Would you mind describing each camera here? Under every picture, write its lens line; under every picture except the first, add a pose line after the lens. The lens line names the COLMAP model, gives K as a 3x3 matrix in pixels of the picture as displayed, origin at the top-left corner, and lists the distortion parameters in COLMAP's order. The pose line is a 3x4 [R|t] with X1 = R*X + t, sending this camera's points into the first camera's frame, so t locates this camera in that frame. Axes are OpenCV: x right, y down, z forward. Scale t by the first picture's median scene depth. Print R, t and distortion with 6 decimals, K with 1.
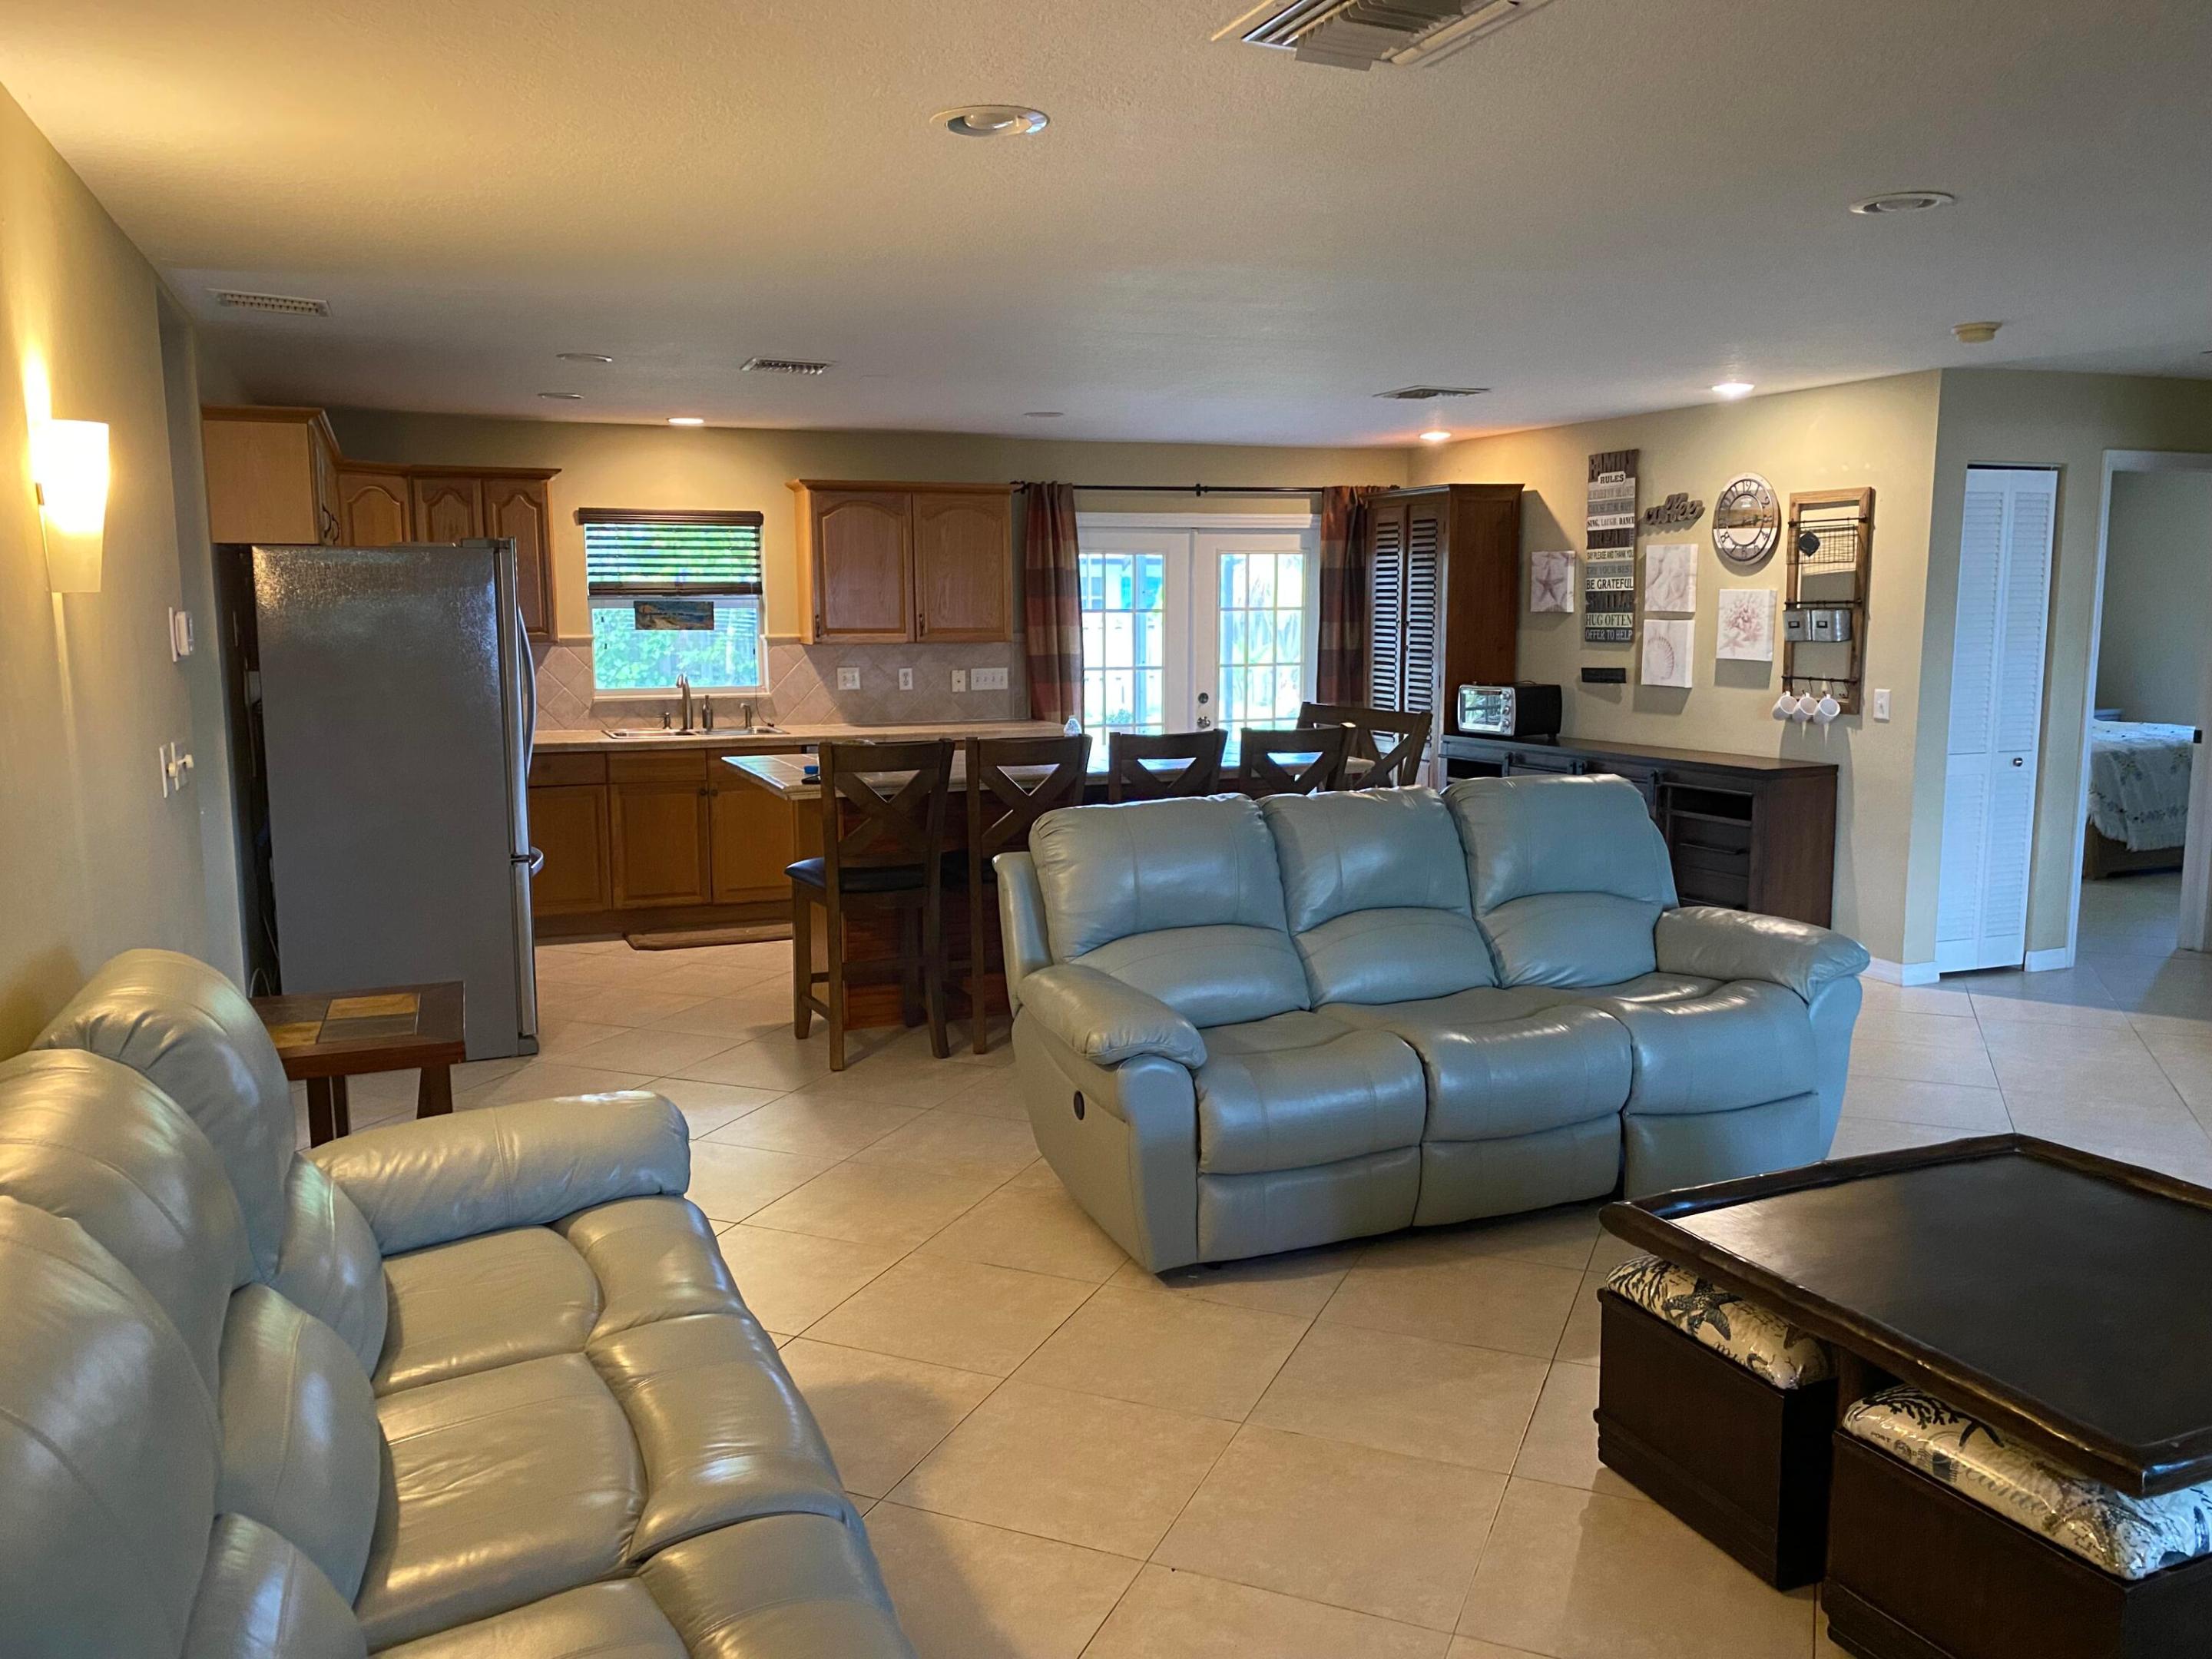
lens RADIAL K [[1705.6, 0, 1081.5], [0, 1705.6, 846.7], [0, 0, 1]] dist [0.001884, -0.046179]
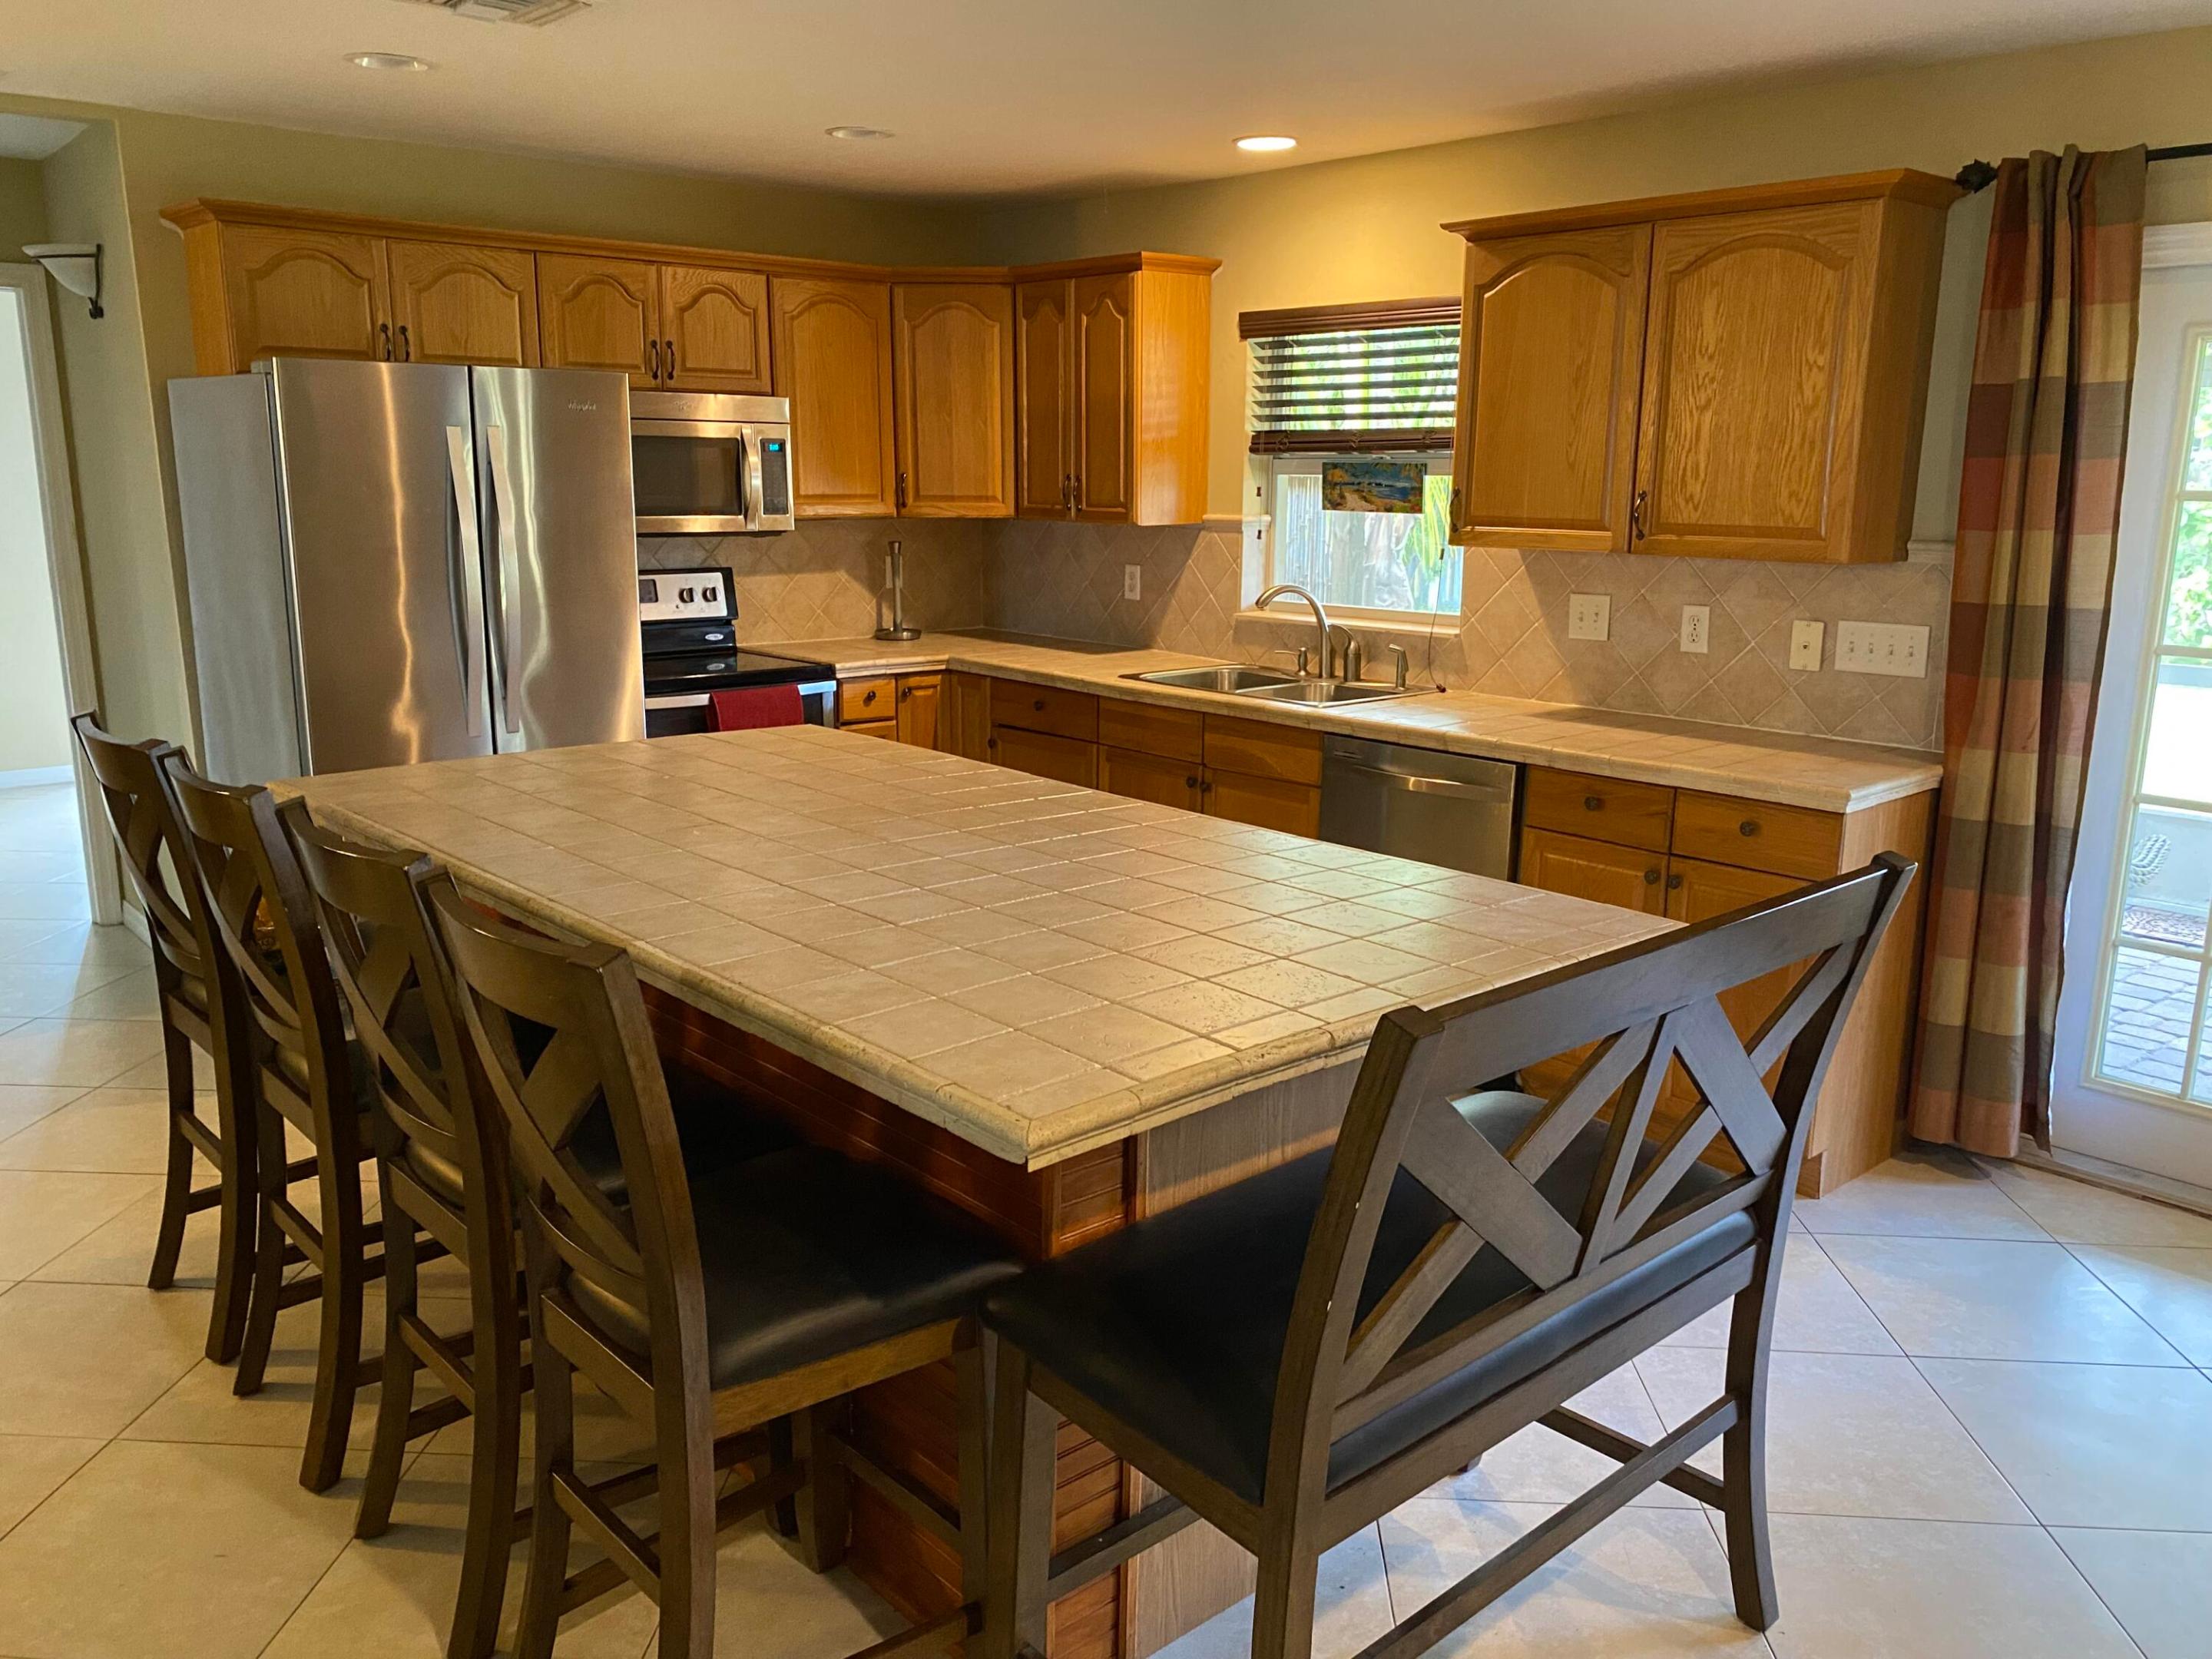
lens RADIAL K [[1705.6, 0, 1118.8], [0, 1705.6, 843.8], [0, 0, 1]] dist [0.001884, -0.046179]
pose [[0.355164, 0.203967, -0.912281, 0.423322], [-0.144651, 0.976143, 0.161931, -0.138517], [0.923545, 0.074450, 0.376194, 0.999532]]
